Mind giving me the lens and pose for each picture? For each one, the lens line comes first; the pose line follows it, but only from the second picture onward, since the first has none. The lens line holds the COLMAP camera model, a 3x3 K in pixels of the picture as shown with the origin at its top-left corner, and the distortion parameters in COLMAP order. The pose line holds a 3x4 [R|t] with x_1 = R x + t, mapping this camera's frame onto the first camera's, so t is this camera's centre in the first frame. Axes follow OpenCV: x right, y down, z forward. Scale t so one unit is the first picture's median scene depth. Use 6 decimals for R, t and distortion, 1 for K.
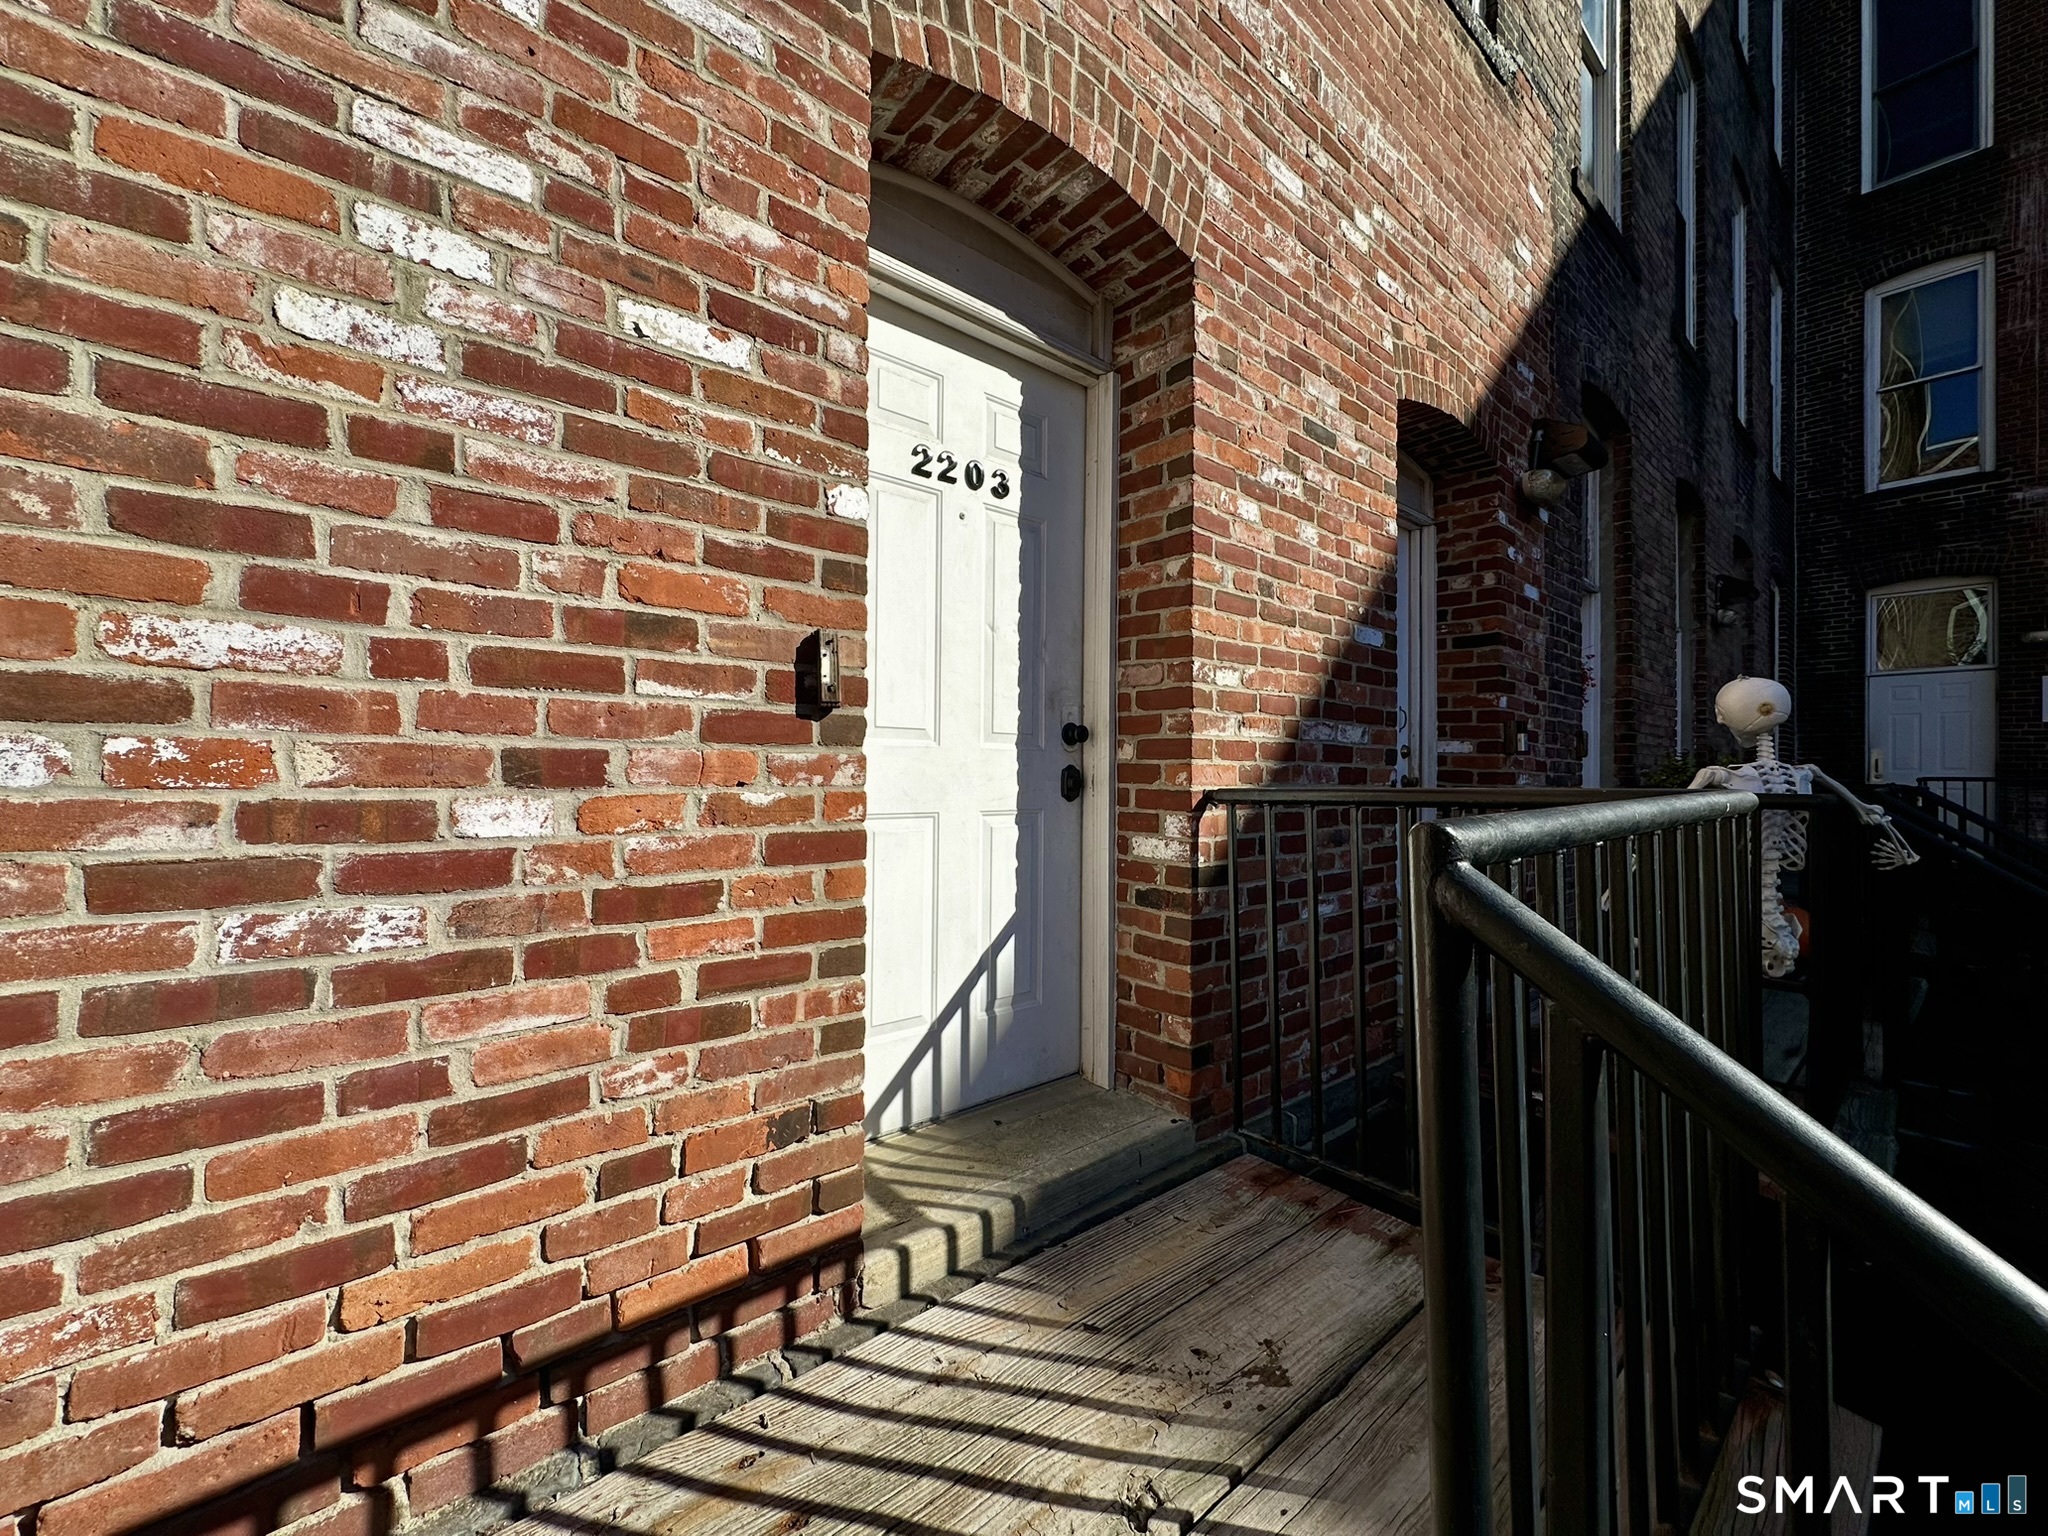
lens RADIAL K [[816.8, 0, 1024.1], [0, 816.8, 764.4], [0, 0, 1]] dist [-0.000509, 0.000172]
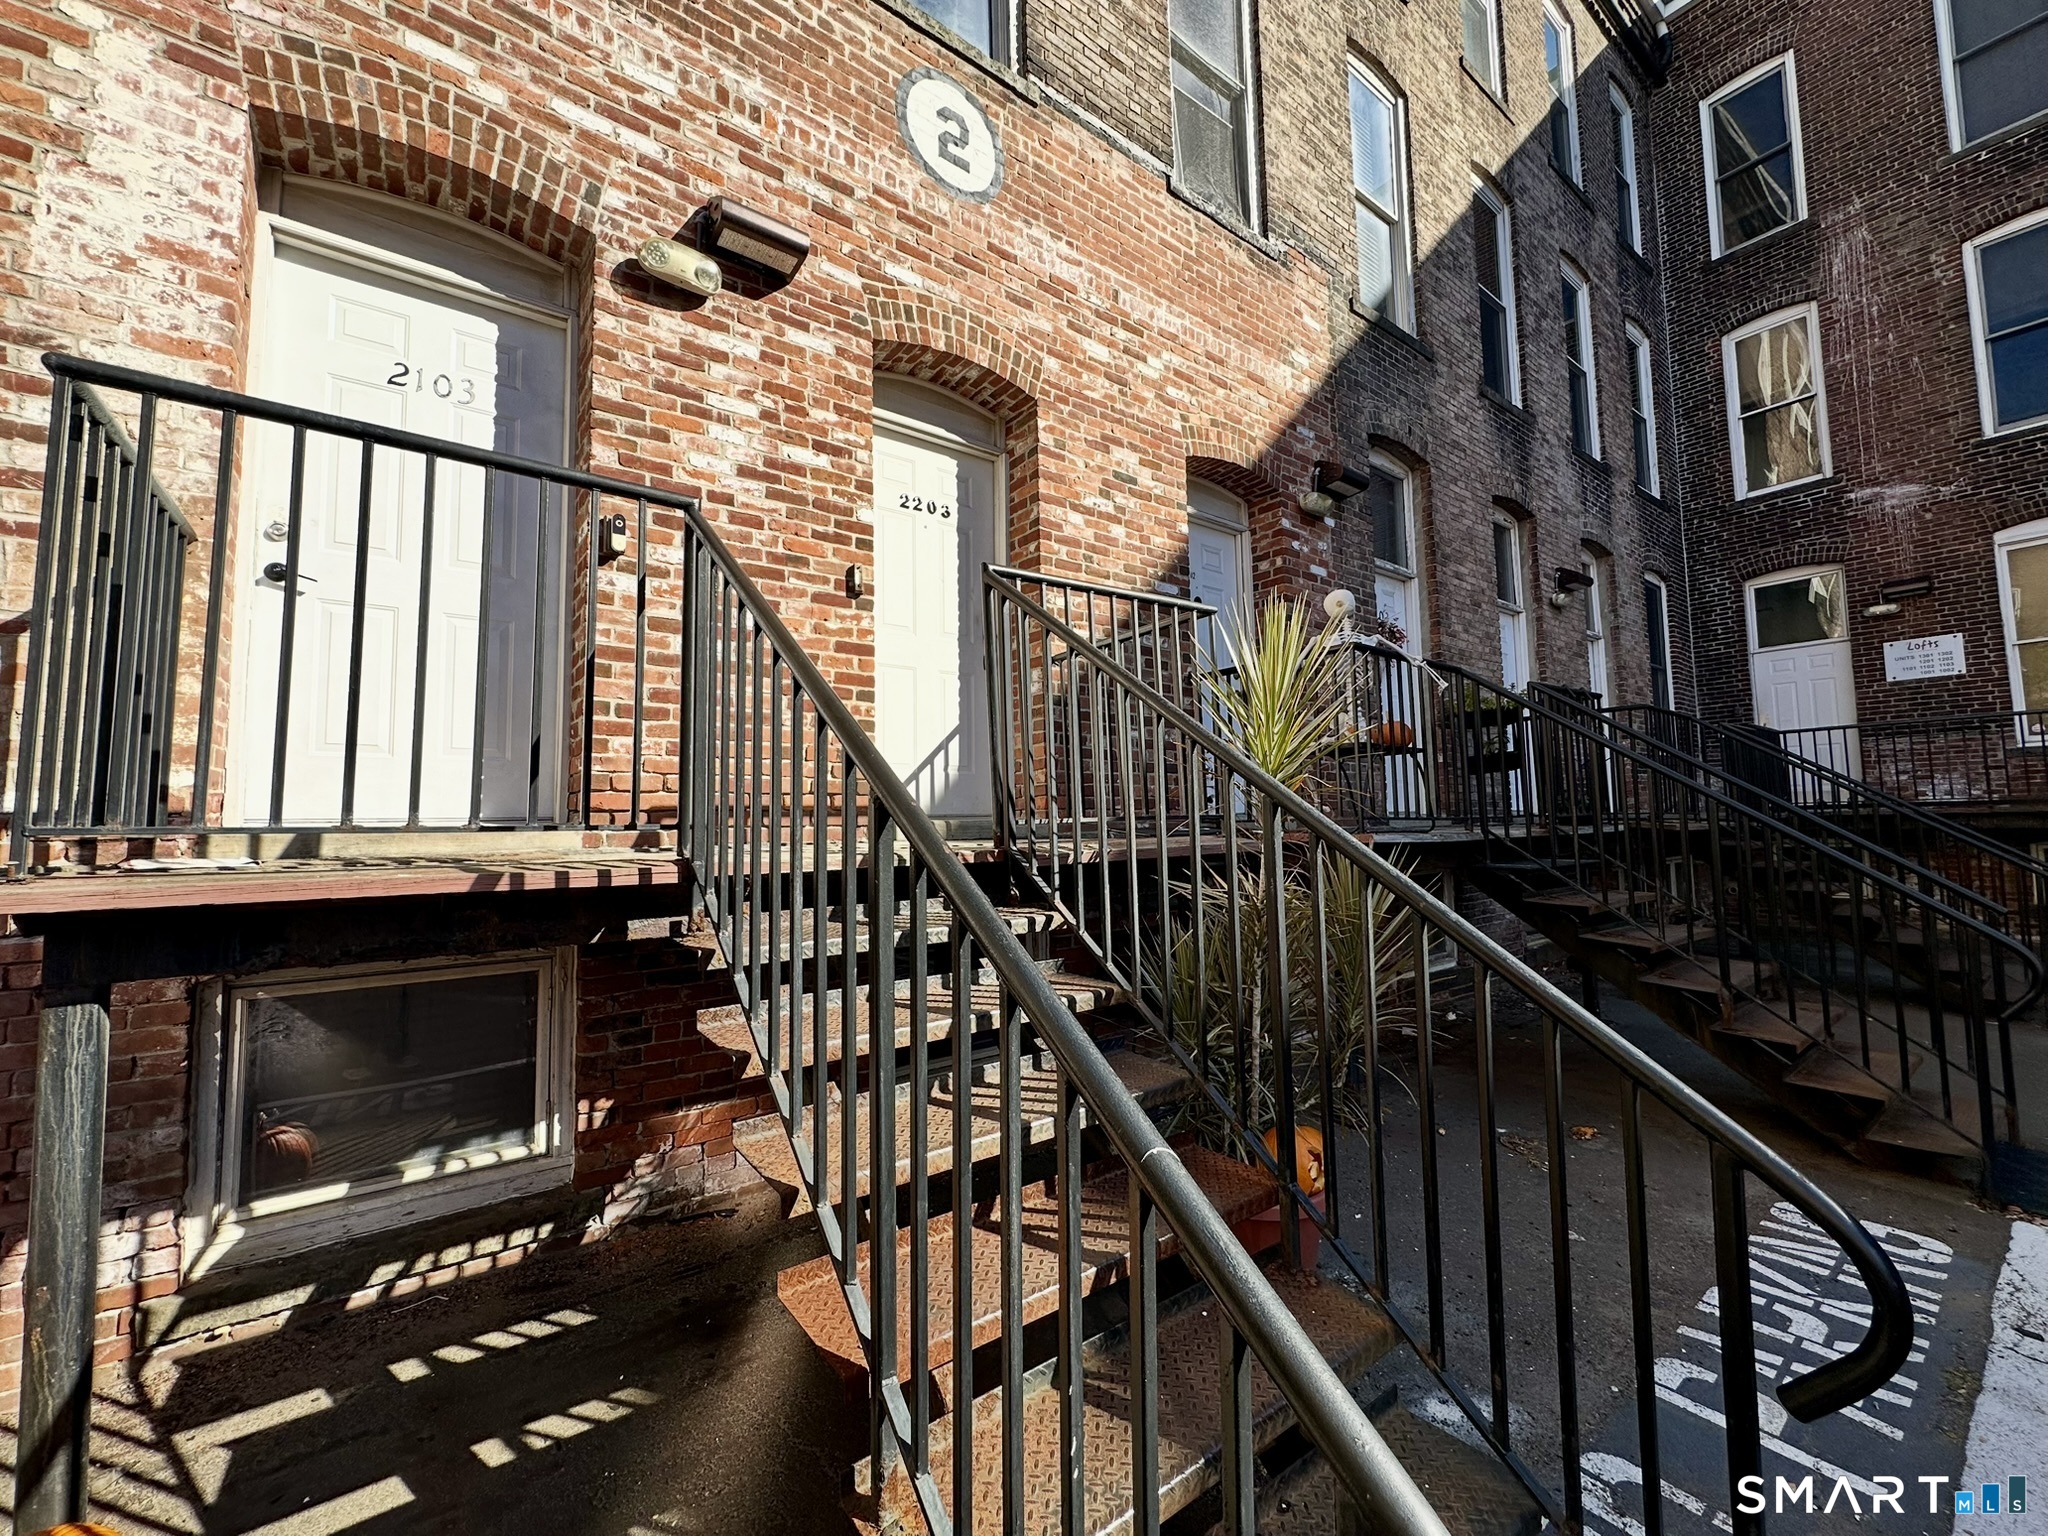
lens RADIAL K [[816.8, 0, 1023.6], [0, 816.8, 767.9], [0, 0, 1]] dist [-0.000509, 0.000172]
pose [[0.997013, -0.029695, -0.071301, 0.297429], [0.025236, 0.997717, -0.062644, 0.436228], [0.072998, 0.060658, 0.995486, -0.992086]]
